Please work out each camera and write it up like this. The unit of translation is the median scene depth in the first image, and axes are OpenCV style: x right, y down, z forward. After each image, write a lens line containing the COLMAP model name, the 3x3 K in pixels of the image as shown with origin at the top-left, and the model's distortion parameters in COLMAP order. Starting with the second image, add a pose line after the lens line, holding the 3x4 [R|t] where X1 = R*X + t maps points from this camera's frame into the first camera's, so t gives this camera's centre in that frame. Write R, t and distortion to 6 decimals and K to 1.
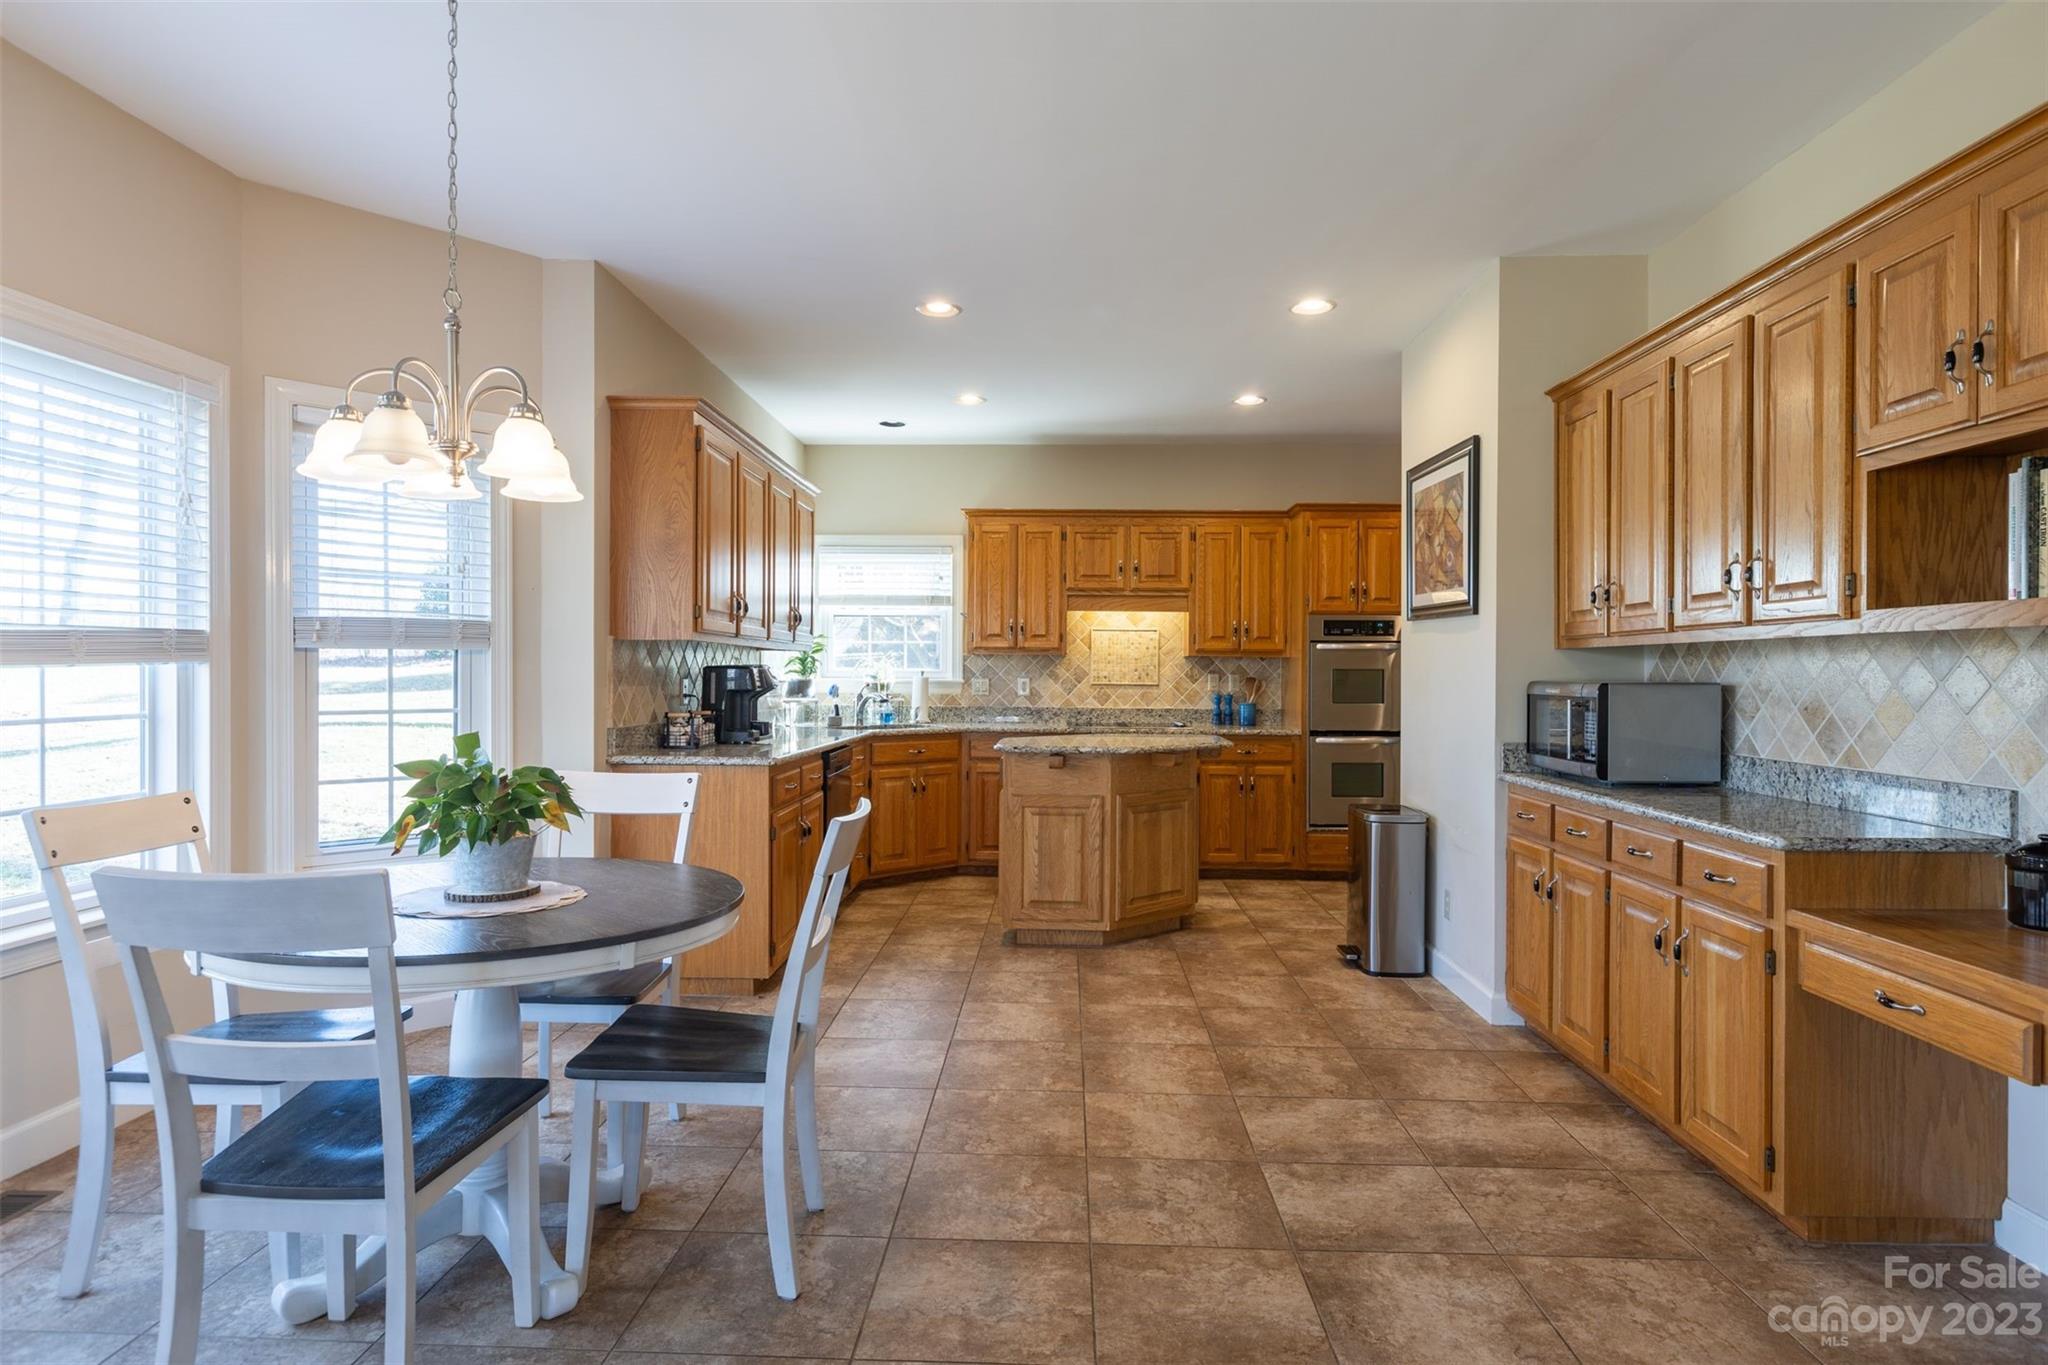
lens RADIAL K [[1208.4, 0, 1026.7], [0, 1208.4, 677.1], [0, 0, 1]] dist [-0.002576, -0.002558]
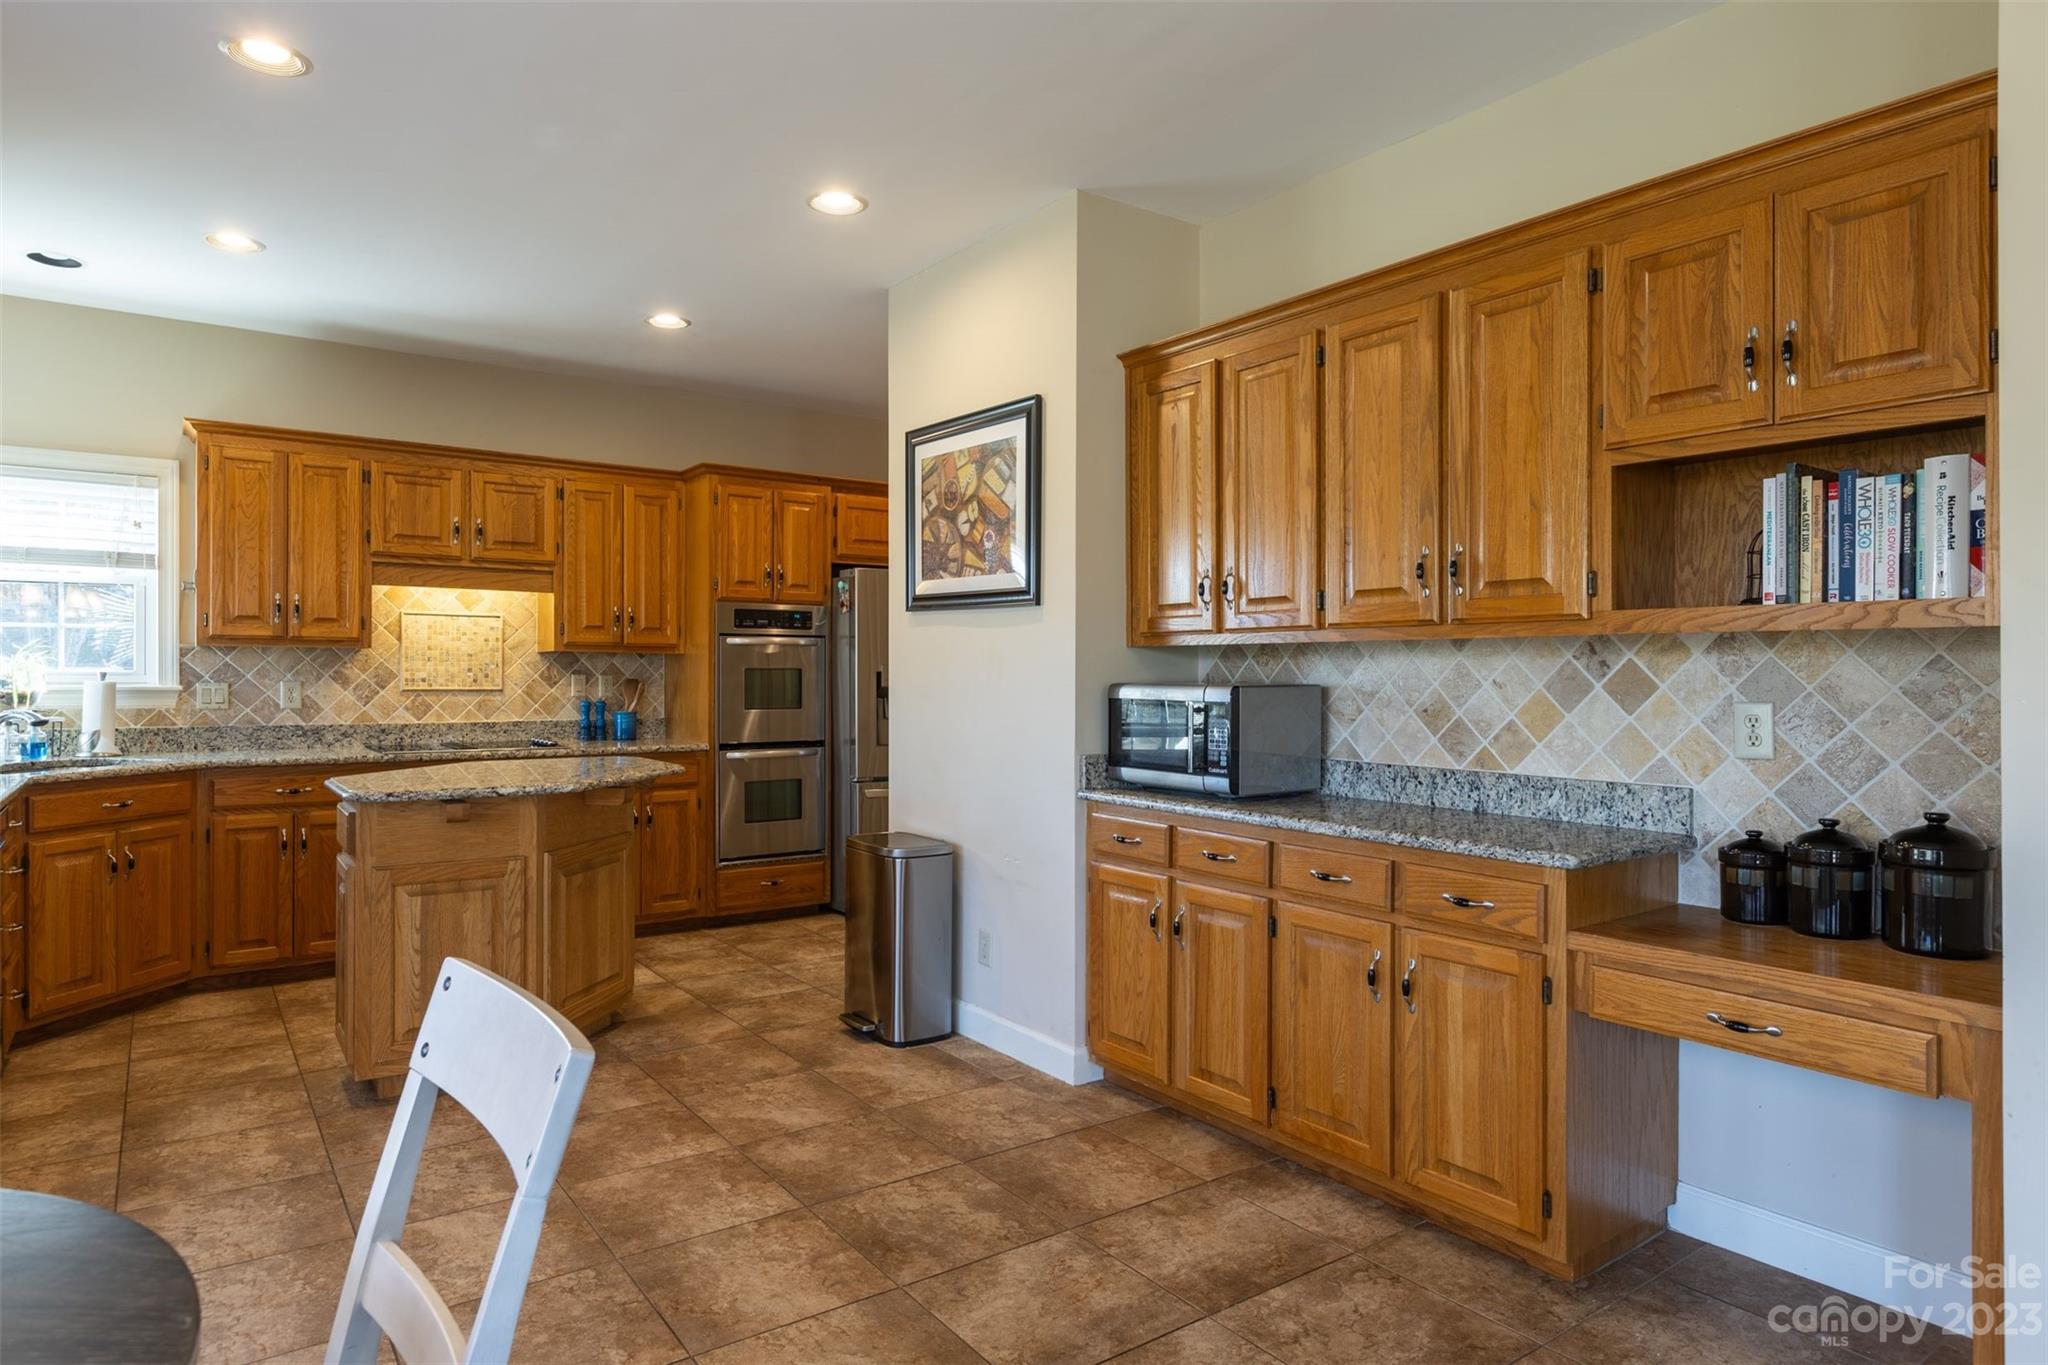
lens RADIAL K [[1208.4, 0, 1024.8], [0, 1208.4, 676.6], [0, 0, 1]] dist [-0.002576, -0.002558]
pose [[0.774569, -0.005561, 0.632465, -0.170561], [0.004015, 0.999984, 0.003876, -0.005045], [-0.632477, -0.000462, 0.774579, 0.339110]]
